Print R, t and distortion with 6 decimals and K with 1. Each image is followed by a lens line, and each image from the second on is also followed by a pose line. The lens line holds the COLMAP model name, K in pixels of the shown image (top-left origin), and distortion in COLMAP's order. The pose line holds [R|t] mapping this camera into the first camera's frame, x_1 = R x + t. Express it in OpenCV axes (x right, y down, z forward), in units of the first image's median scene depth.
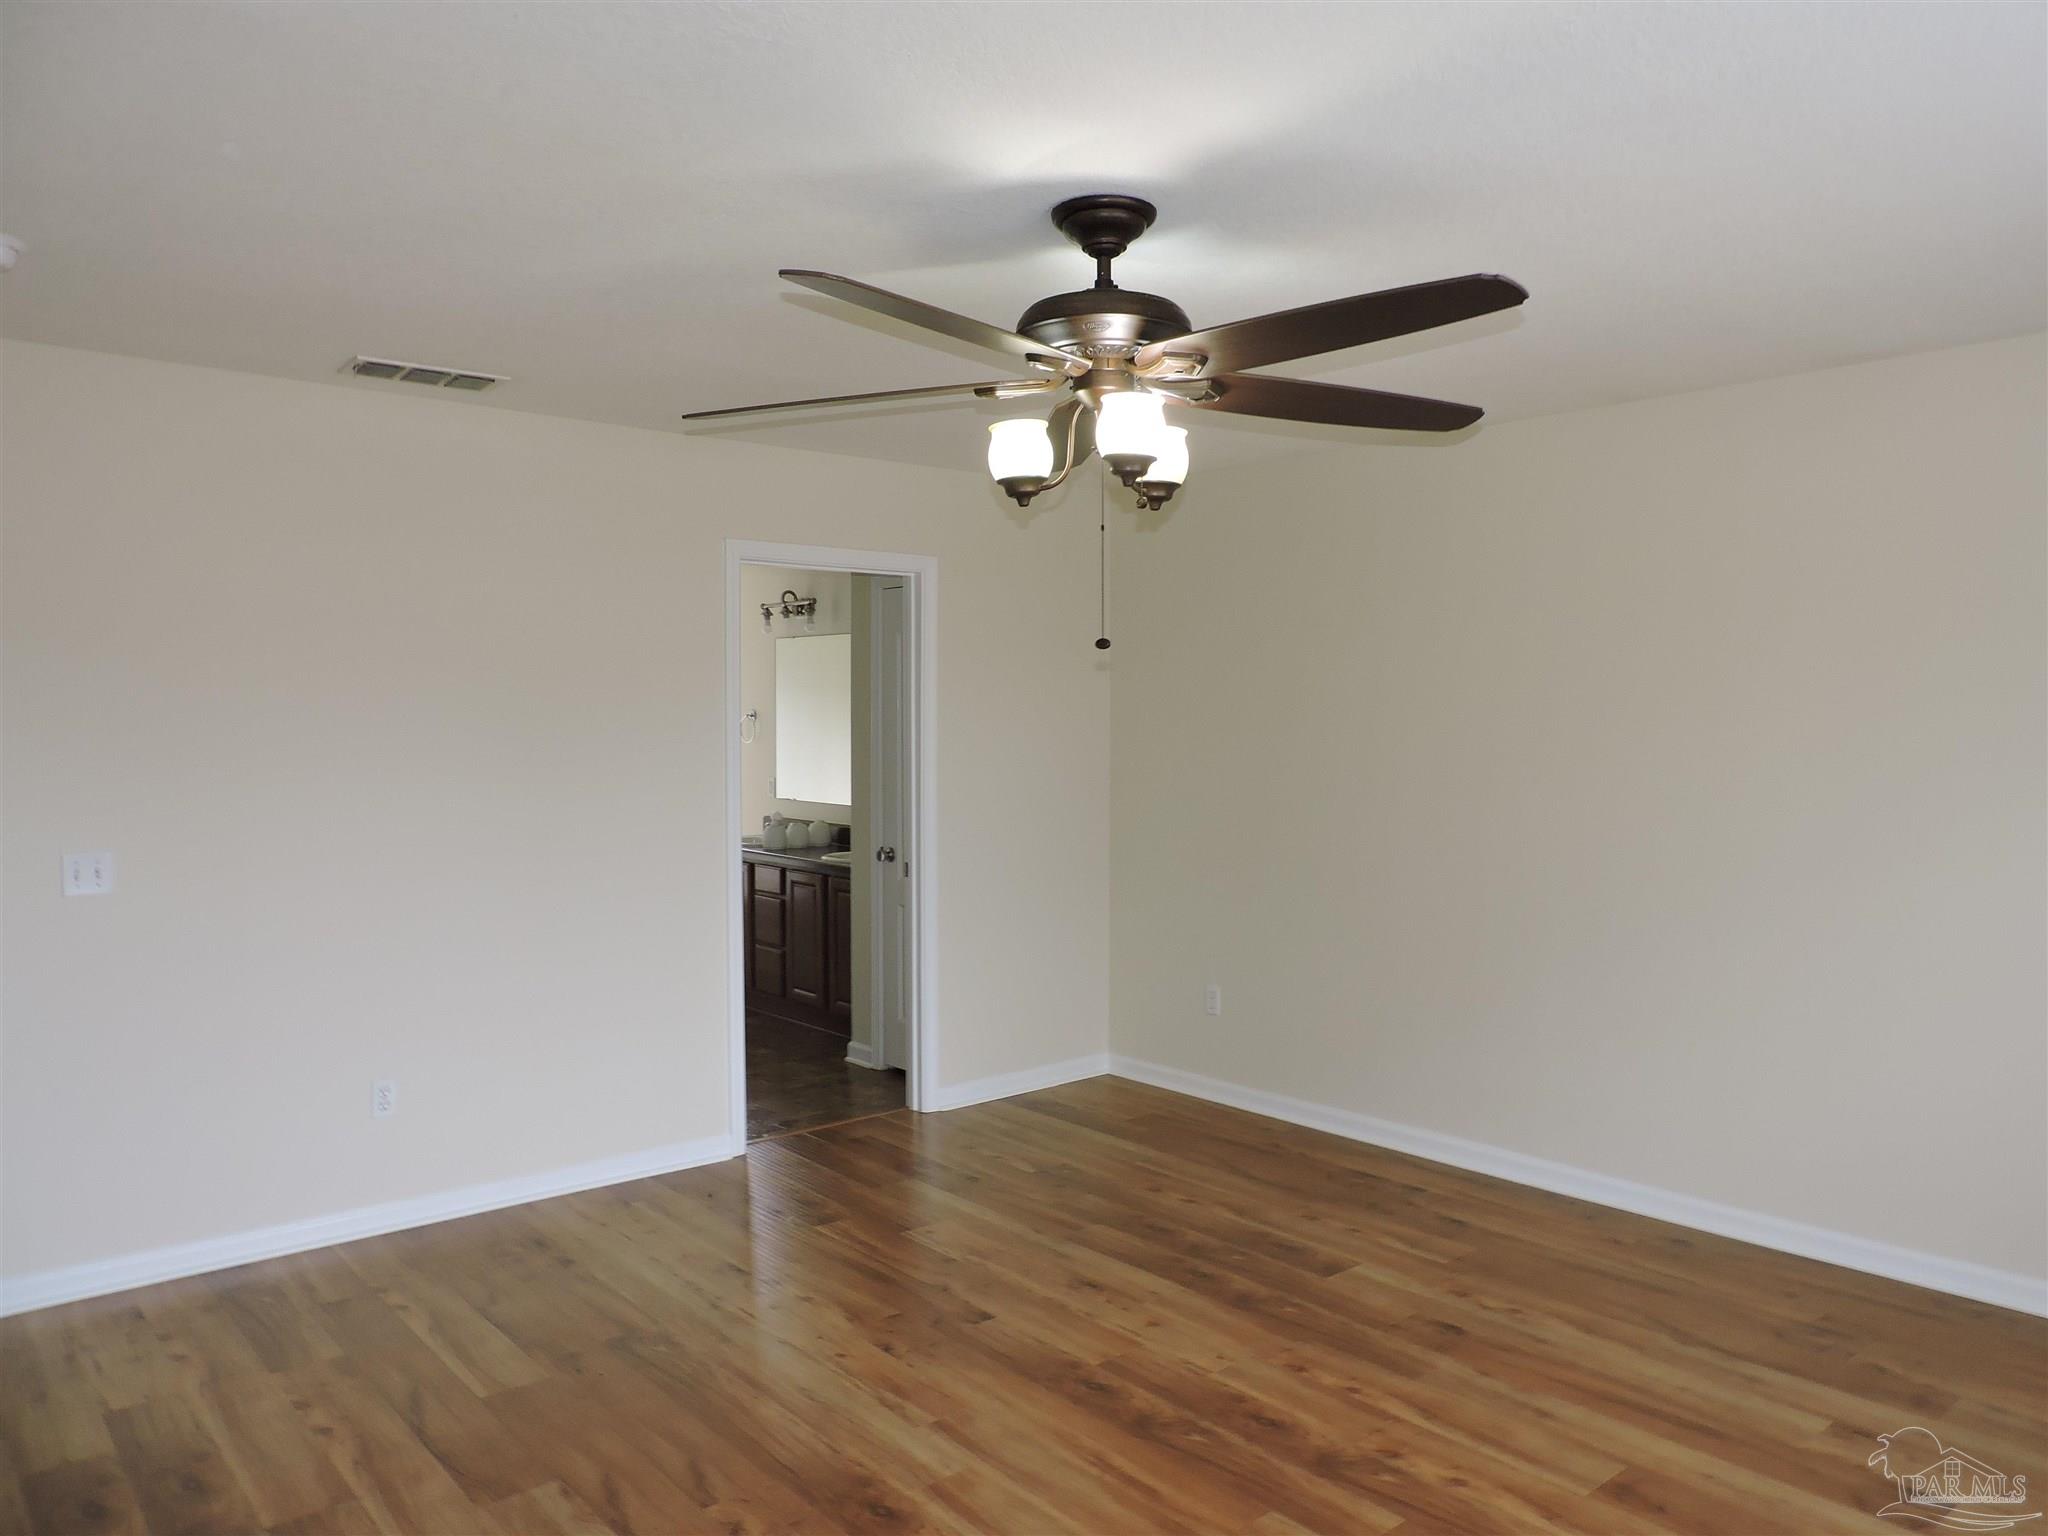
lens RADIAL K [[1459.3, 0, 995.7], [0, 1459.3, 769.7], [0, 0, 1]] dist [0.007589, -0.003505]
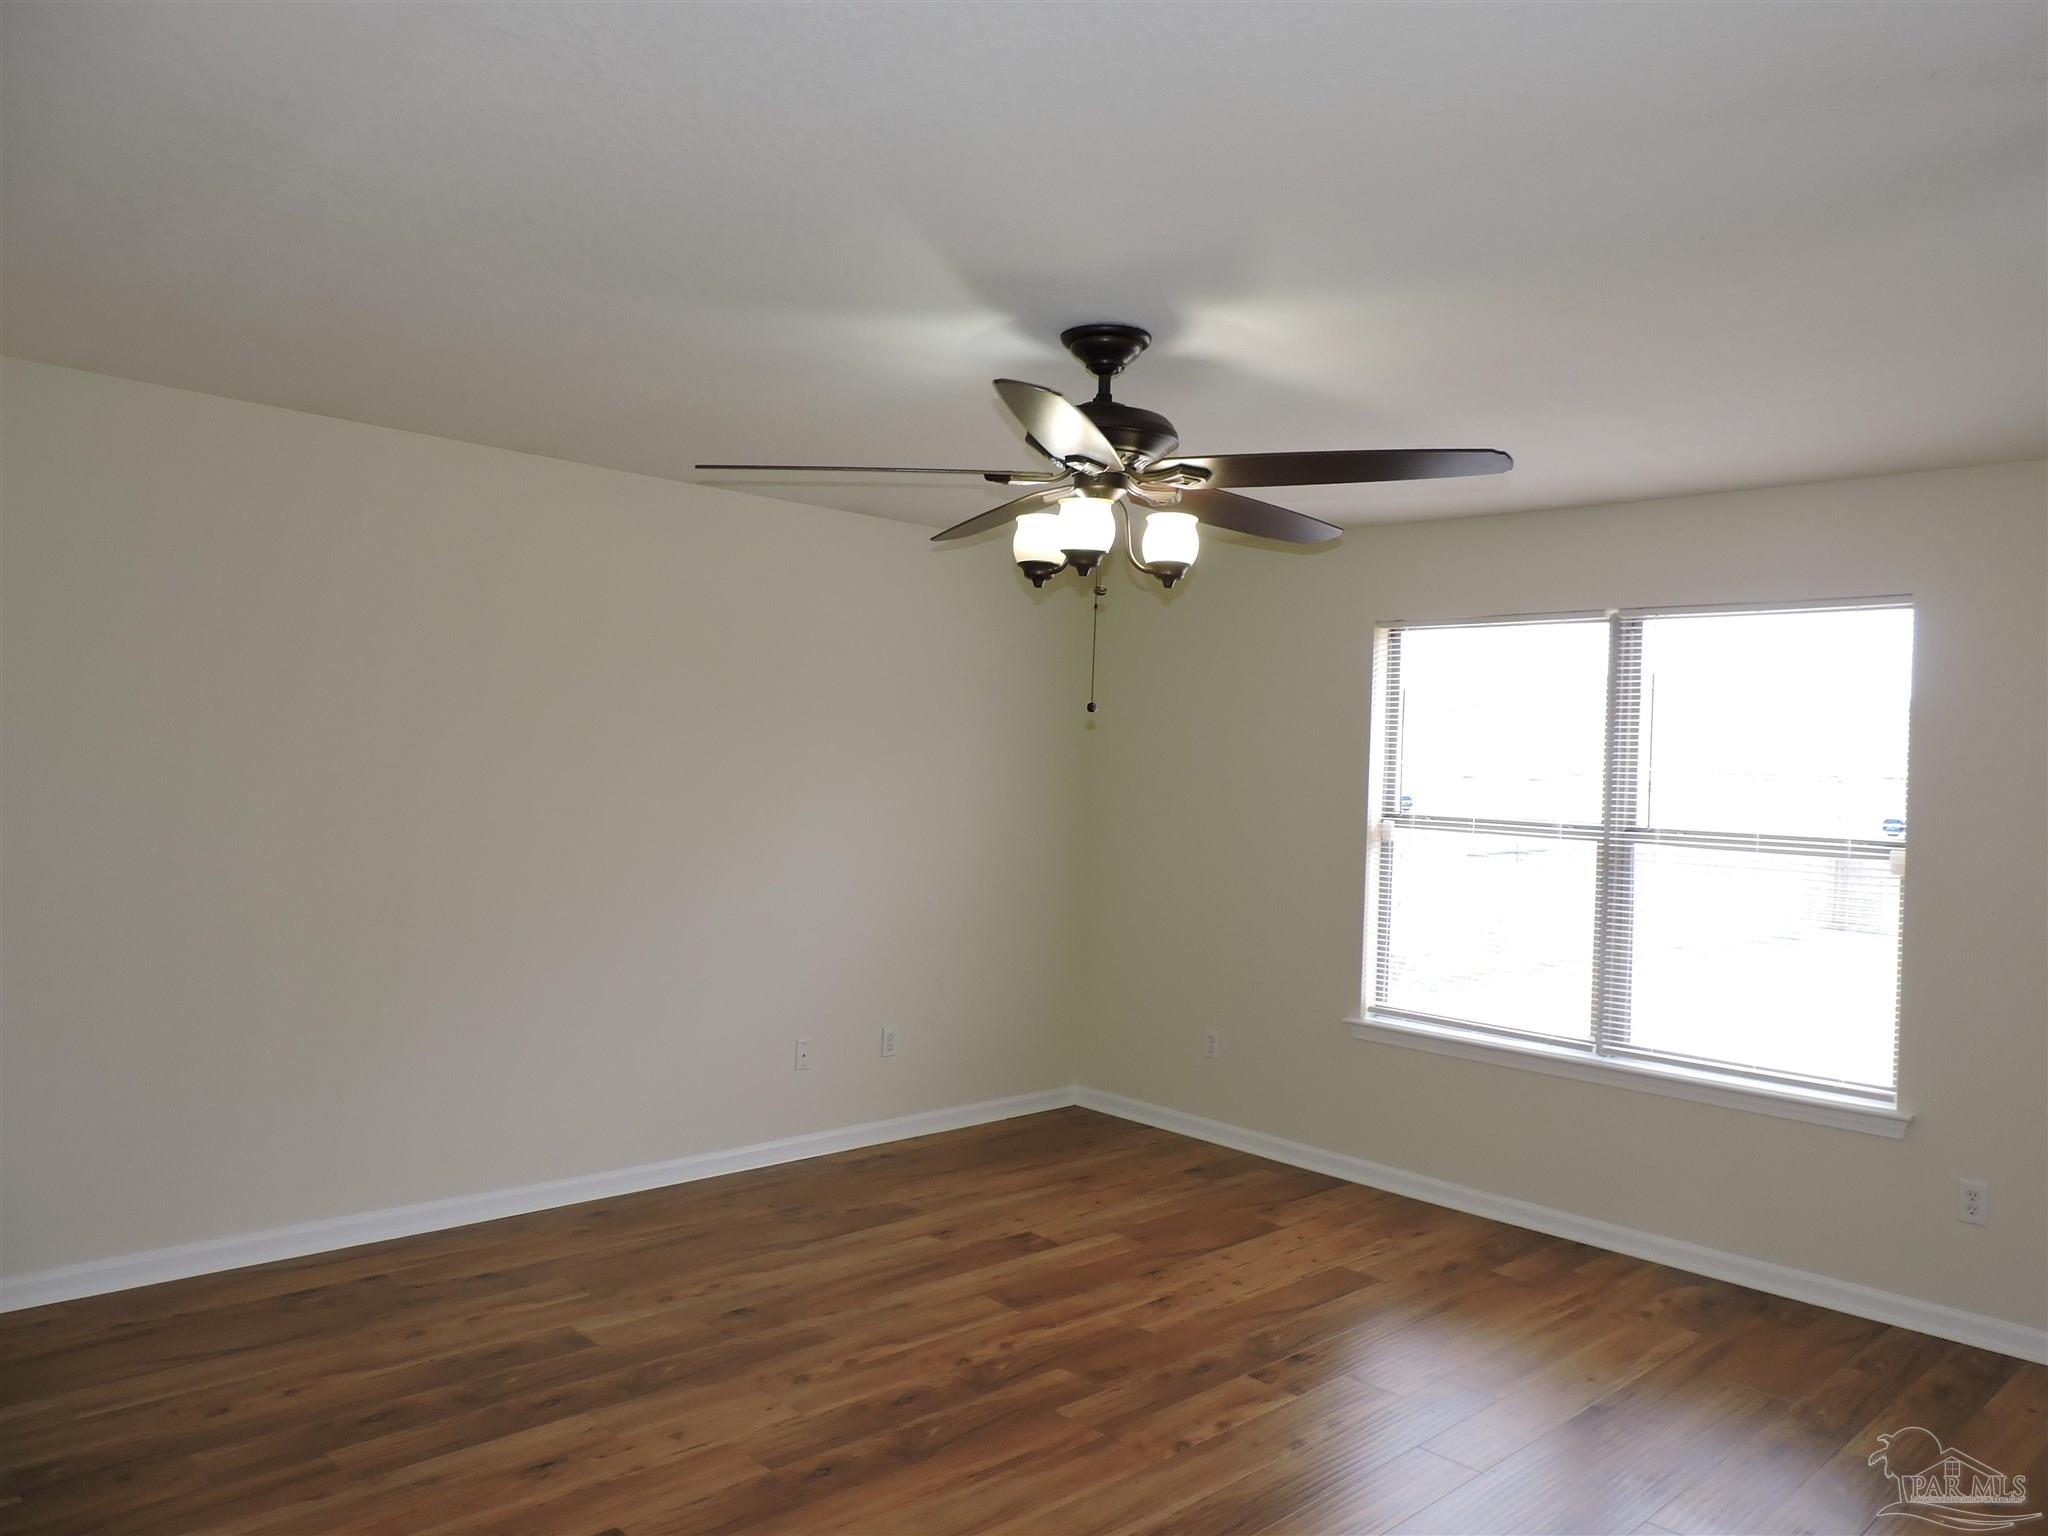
lens RADIAL K [[1459.3, 0, 995.7], [0, 1459.3, 769.7], [0, 0, 1]] dist [0.007589, -0.003505]
pose [[-0.074606, 0.005177, 0.997200, -0.831674], [-0.012052, 0.999909, -0.006093, -0.035579], [-0.997140, -0.012473, -0.074537, 0.881834]]
